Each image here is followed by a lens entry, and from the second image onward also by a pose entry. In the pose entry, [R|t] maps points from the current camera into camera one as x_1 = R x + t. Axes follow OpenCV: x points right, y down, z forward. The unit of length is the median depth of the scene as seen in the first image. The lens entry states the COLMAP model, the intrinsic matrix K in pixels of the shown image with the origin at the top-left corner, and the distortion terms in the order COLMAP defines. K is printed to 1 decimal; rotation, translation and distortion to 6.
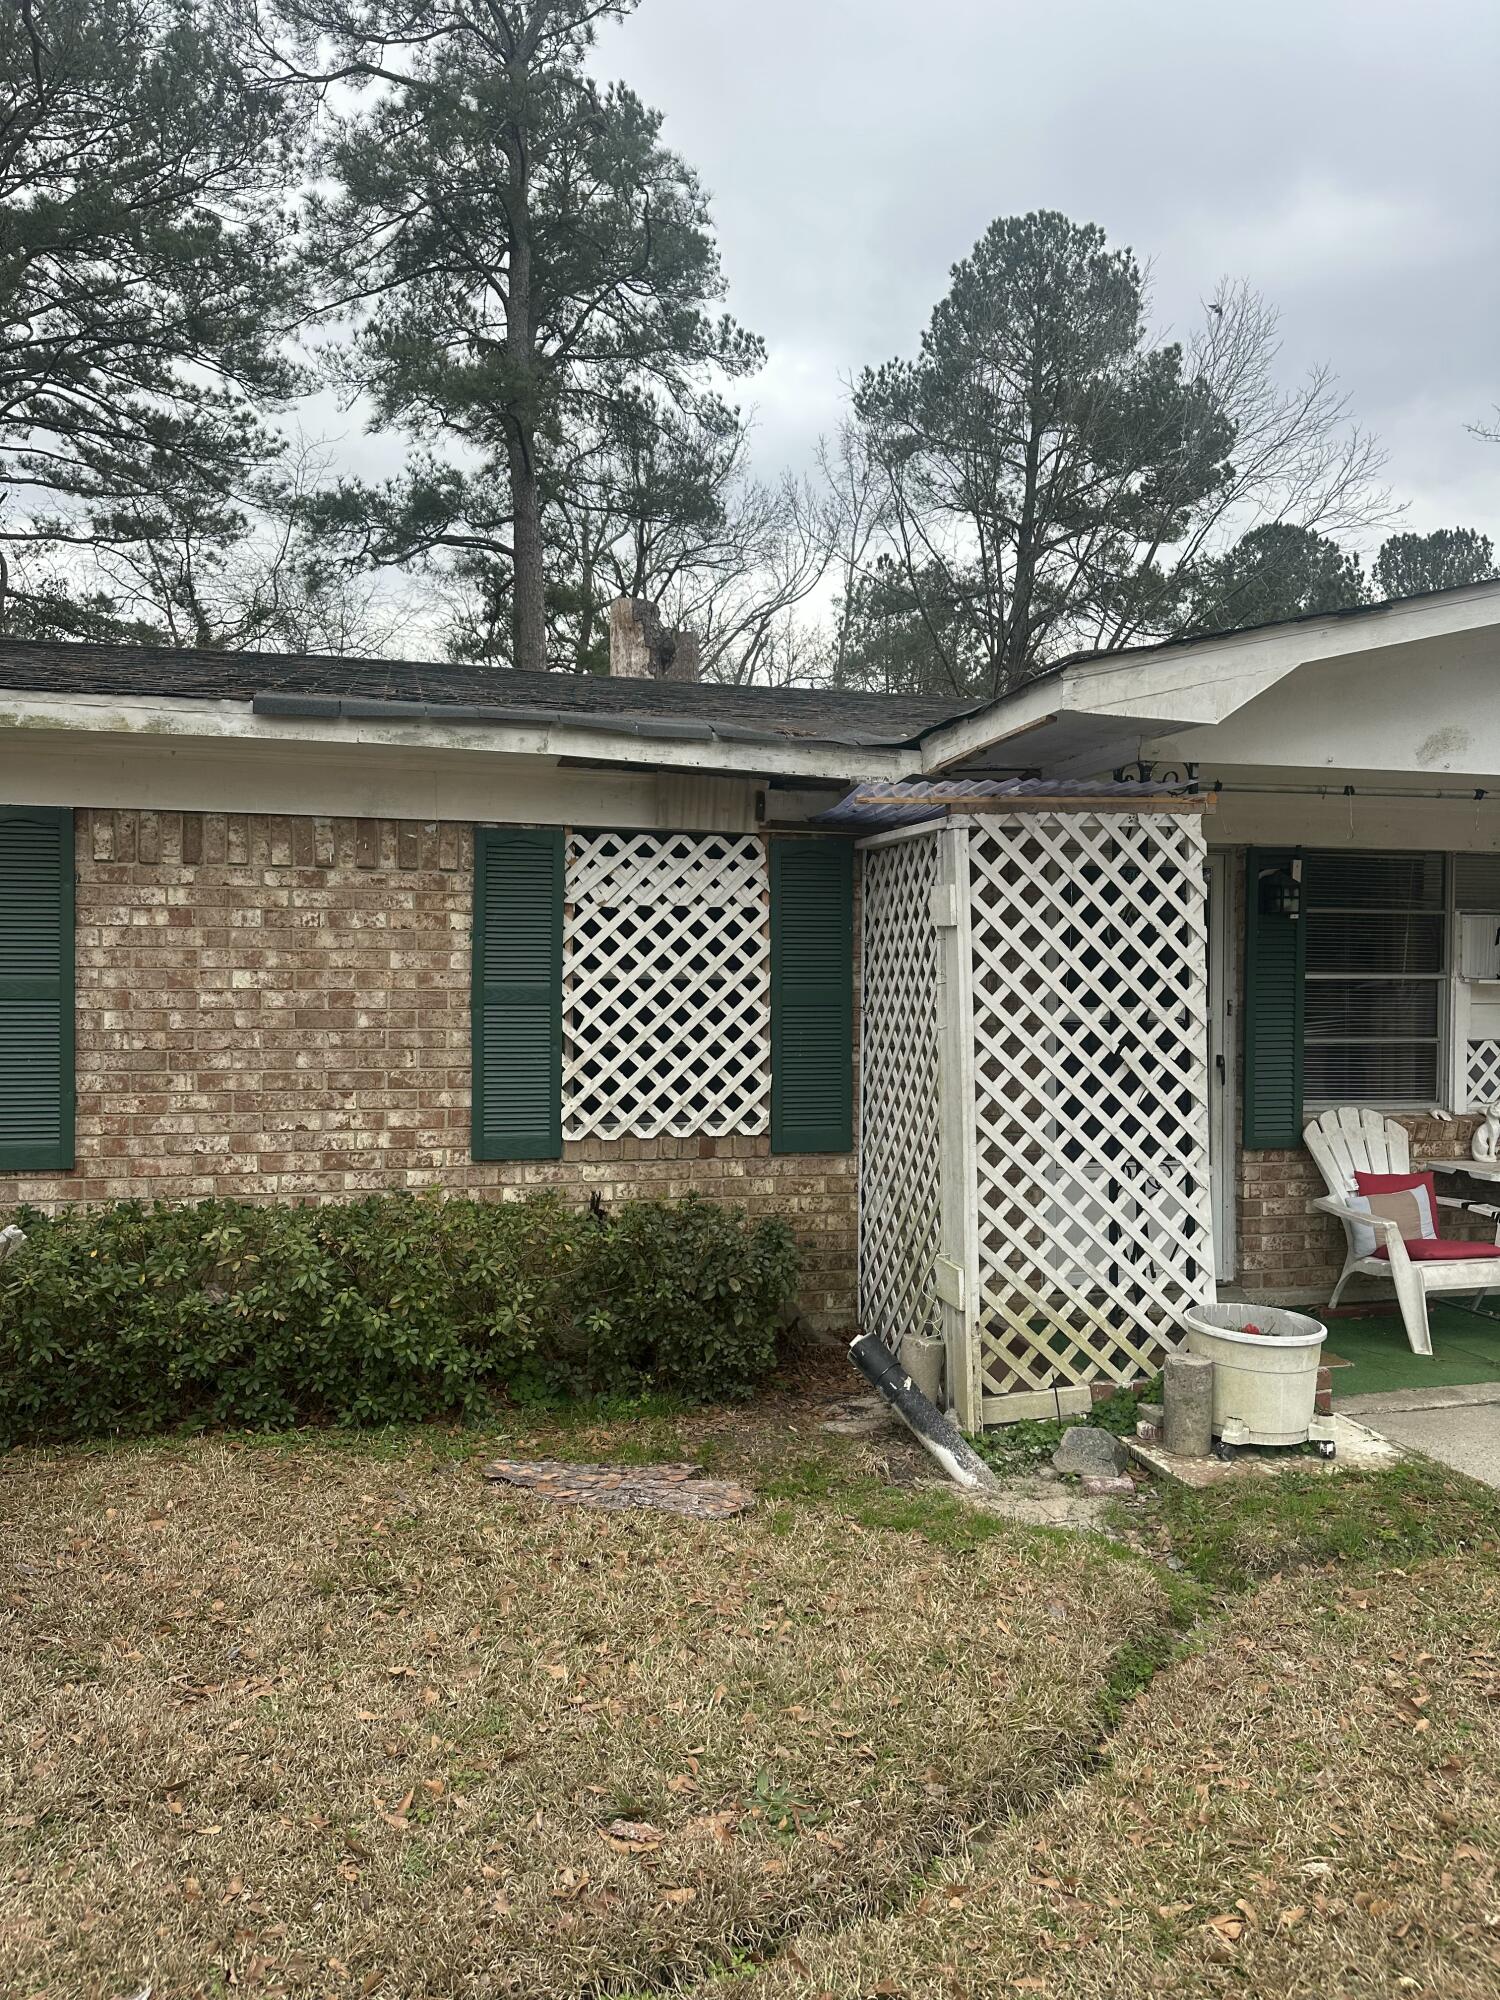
lens RADIAL K [[1428.2, 0, 750.0], [0, 1428.2, 1000.0], [0, 0, 1]] dist [0.055804, -0.082444]
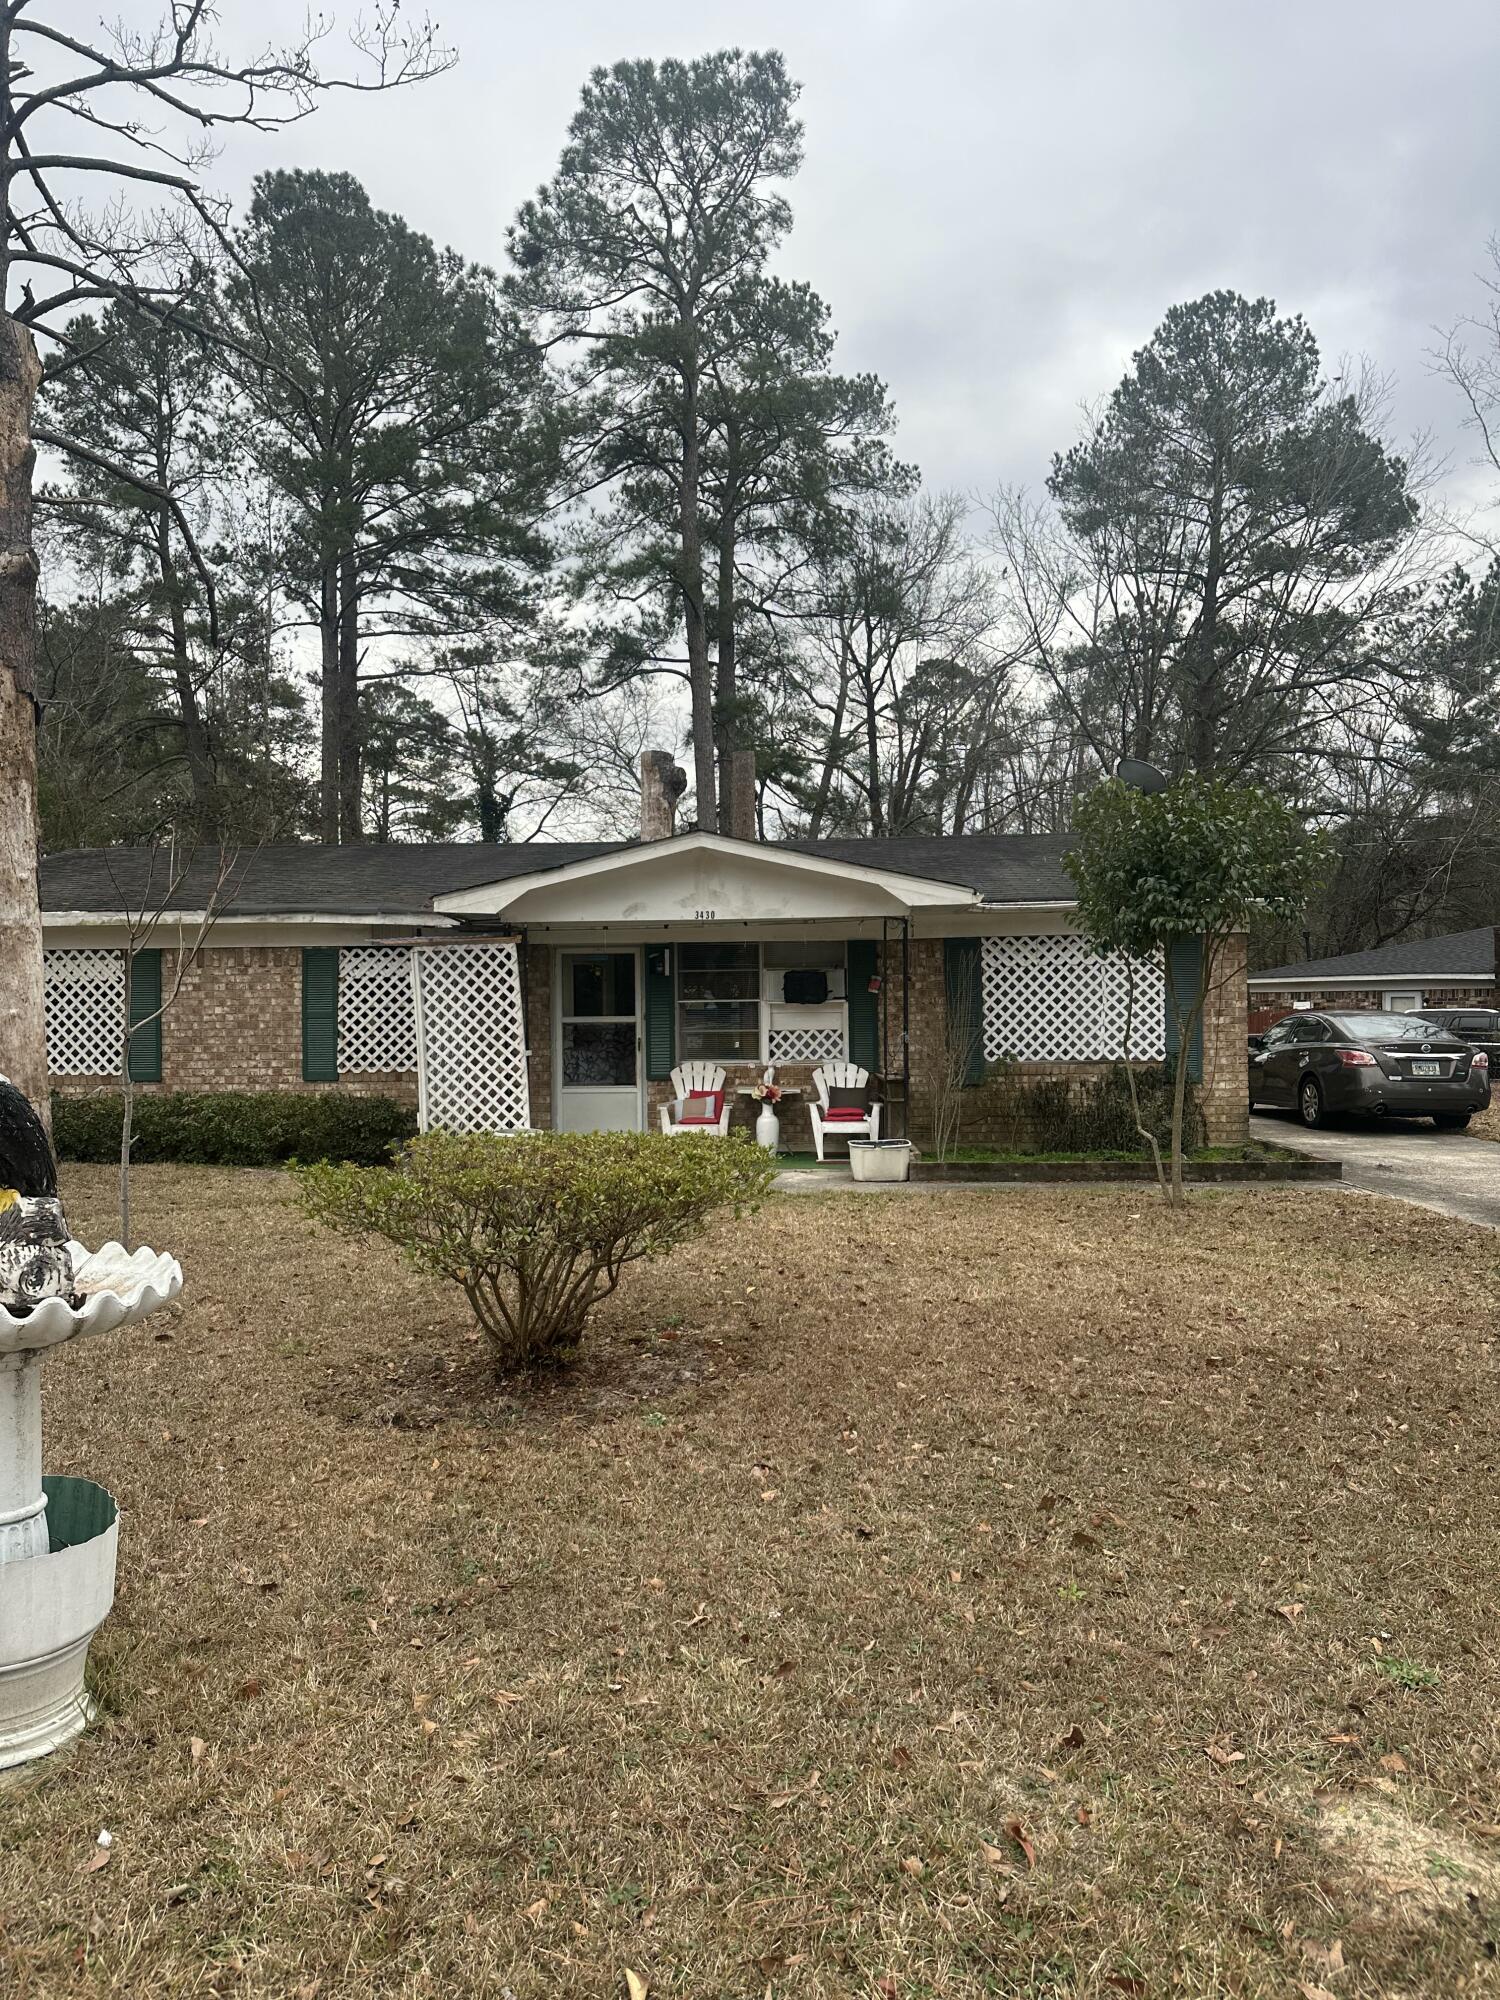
lens RADIAL K [[1399.5, 0, 750.0], [0, 1399.5, 1000.0], [0, 0, 1]] dist [0.030199, -0.031184]
pose [[0.960154, -0.014815, -0.279078, 1.226655], [0.013496, 0.999887, -0.006648, -0.002522], [0.279145, 0.002617, 0.960246, -1.133134]]
